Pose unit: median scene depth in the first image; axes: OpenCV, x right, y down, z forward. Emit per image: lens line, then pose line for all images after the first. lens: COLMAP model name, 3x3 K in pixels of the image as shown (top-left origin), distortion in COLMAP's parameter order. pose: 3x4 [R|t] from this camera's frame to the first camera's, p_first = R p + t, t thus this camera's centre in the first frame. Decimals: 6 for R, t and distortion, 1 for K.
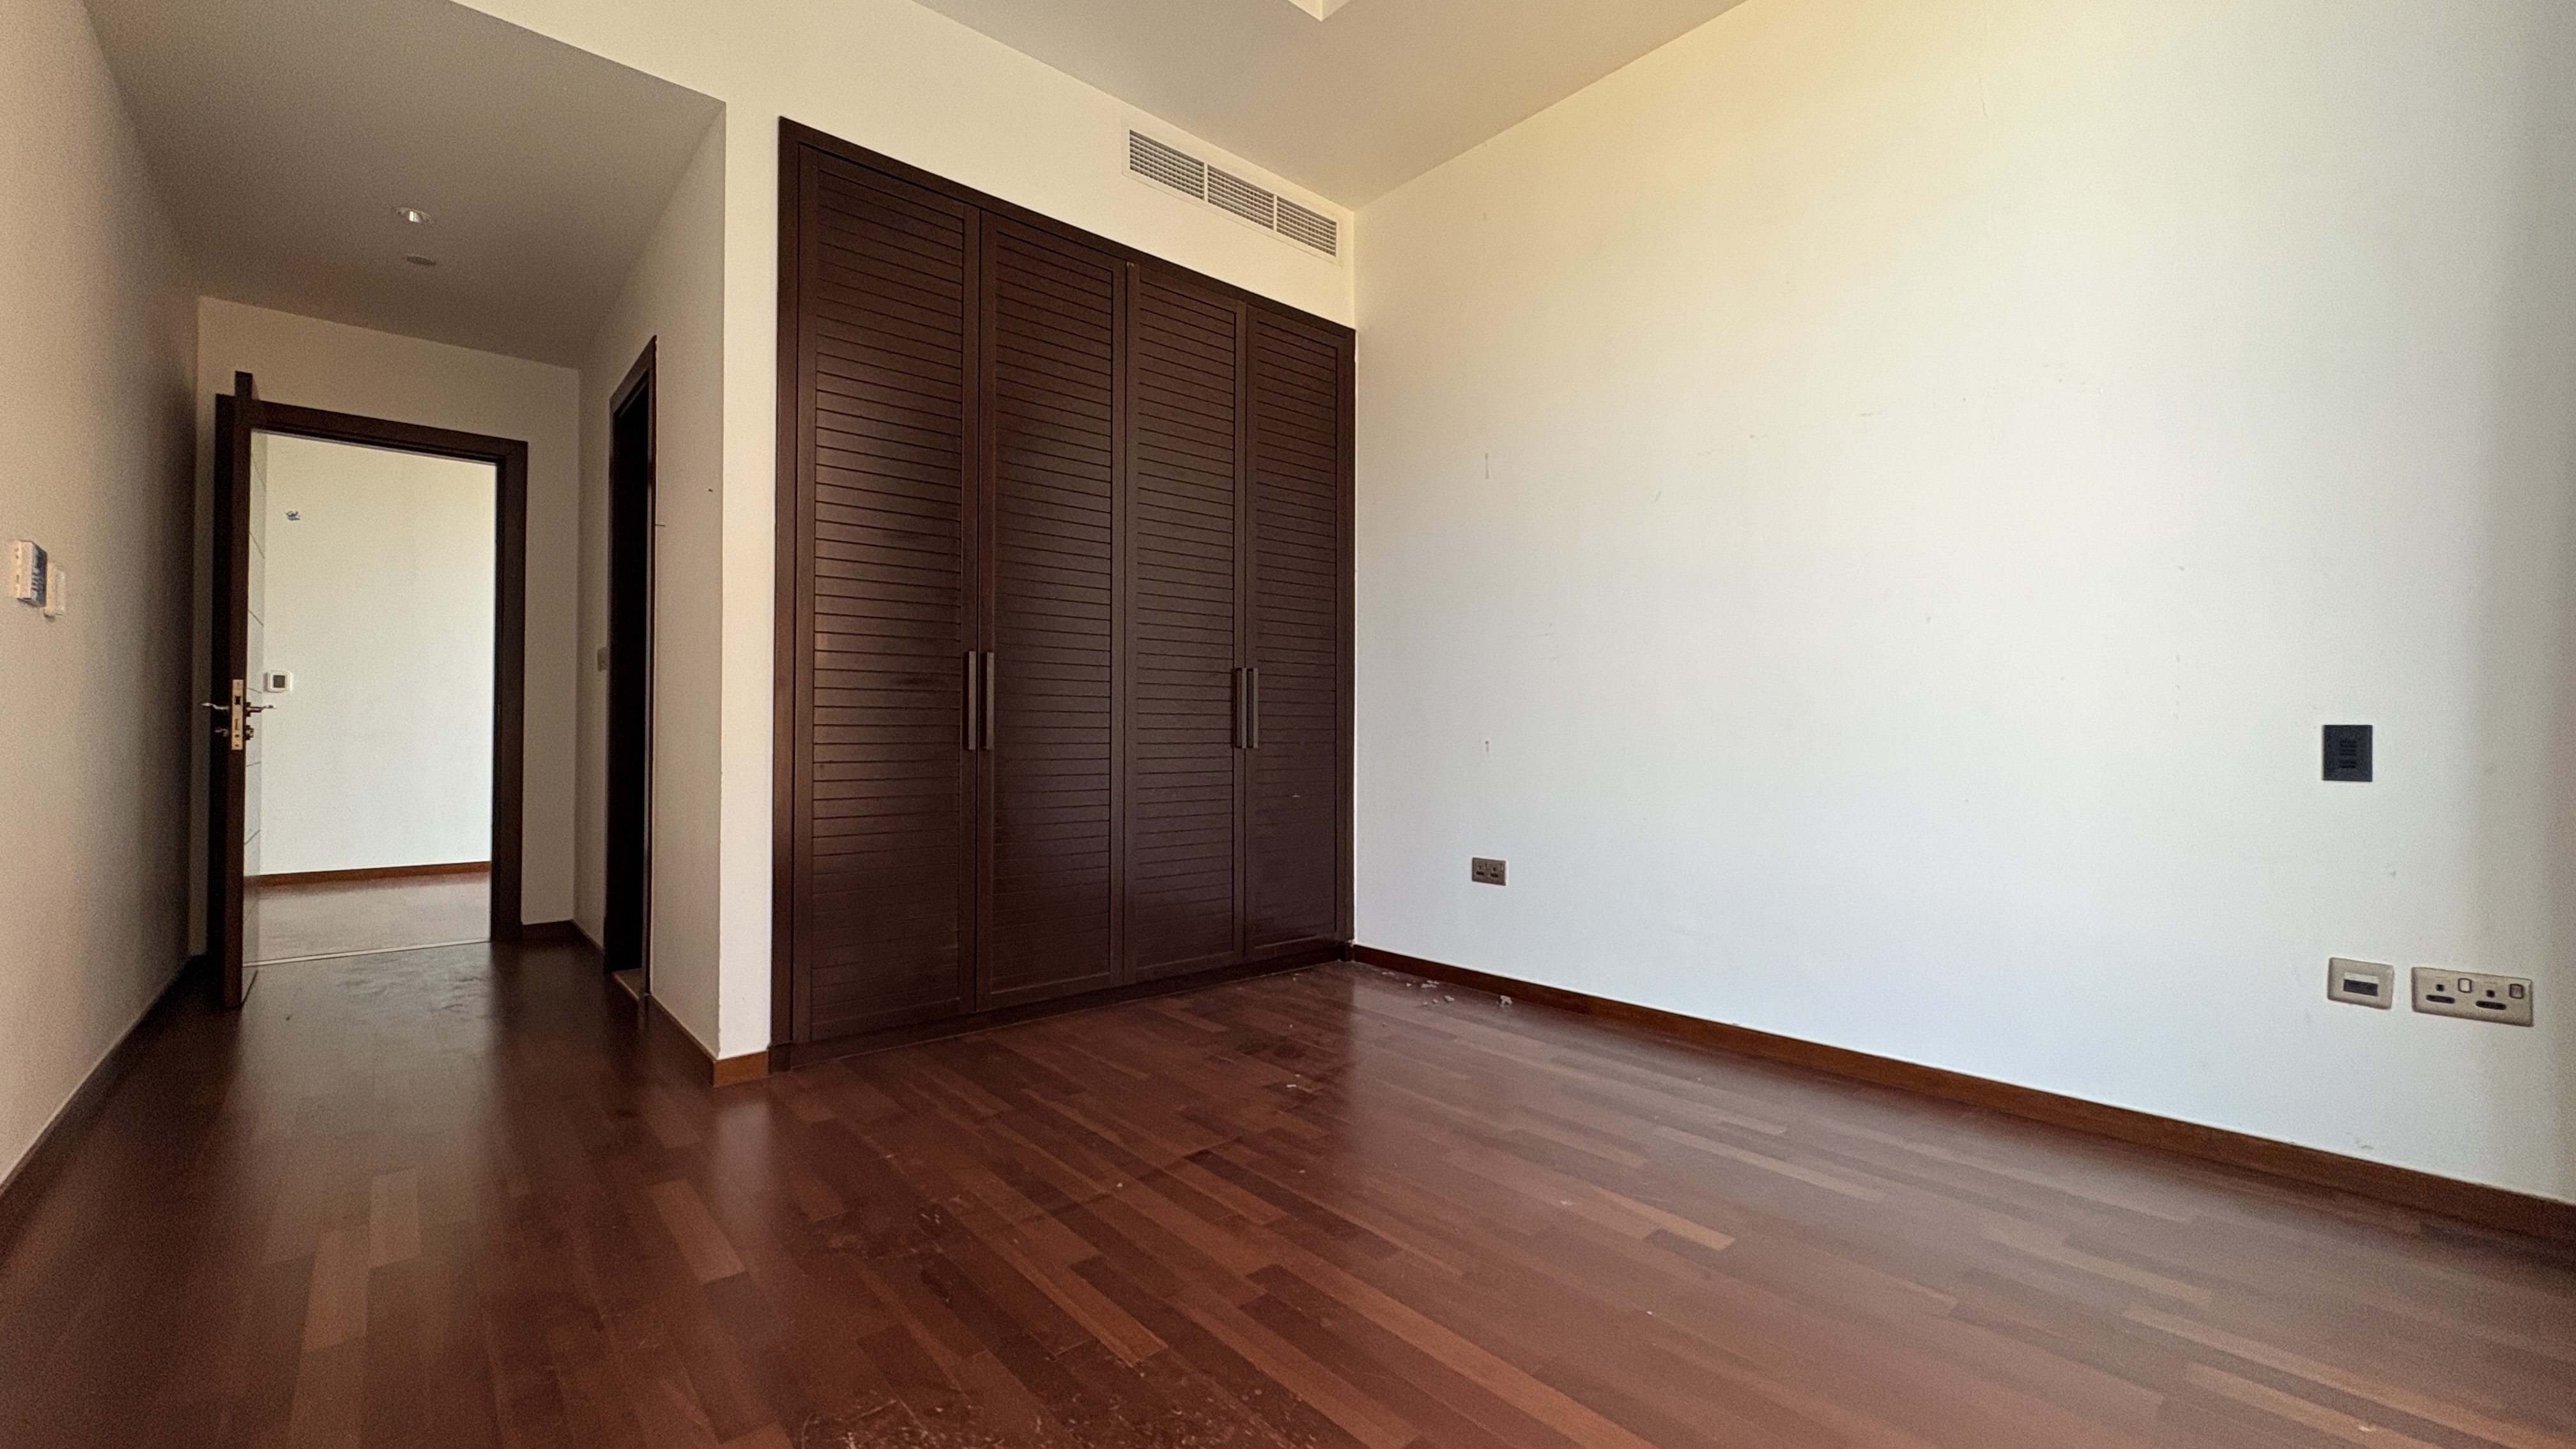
lens RADIAL K [[1024.1, 0, 1286.4], [0, 1024.1, 722.3], [0, 0, 1]] dist [0.000803, 0.000258]
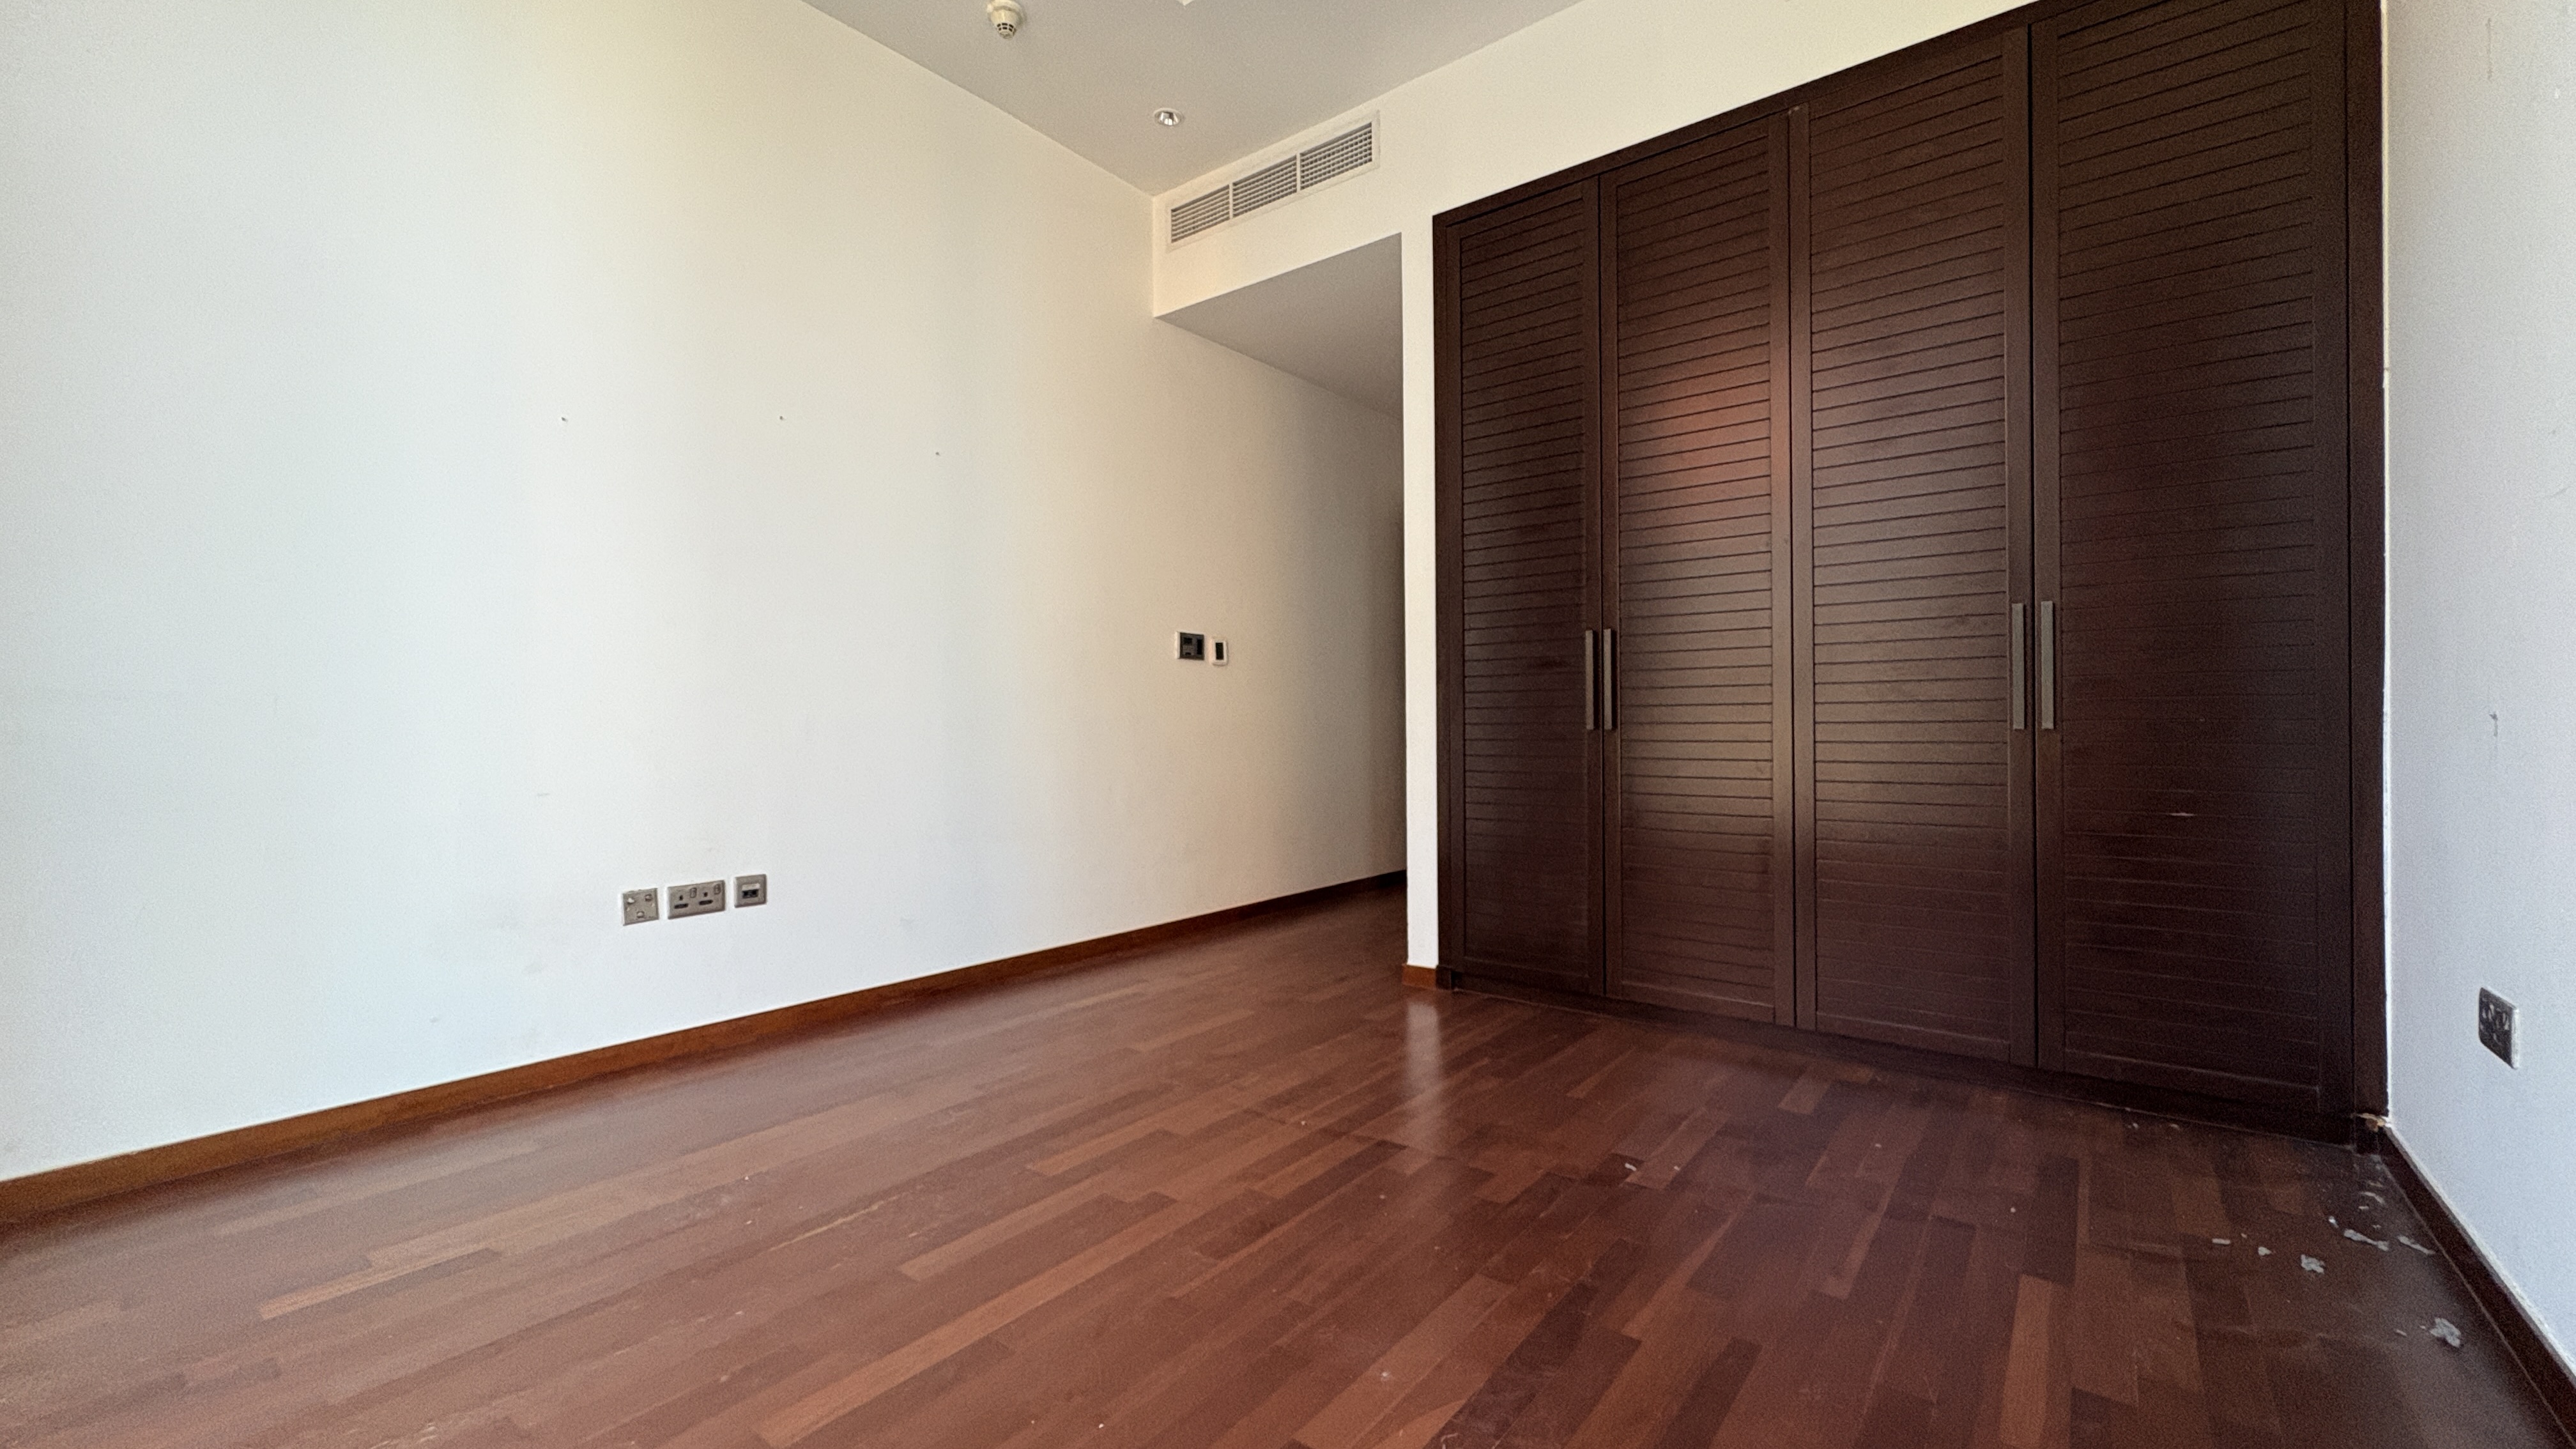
lens RADIAL K [[1024.1, 0, 1286.4], [0, 1024.1, 722.3], [0, 0, 1]] dist [0.000803, 0.000258]
pose [[0.186691, -0.004378, -0.982409, 0.684608], [0.021484, 0.999769, -0.000373, 0.015493], [0.982184, -0.021037, 0.186742, 0.584623]]
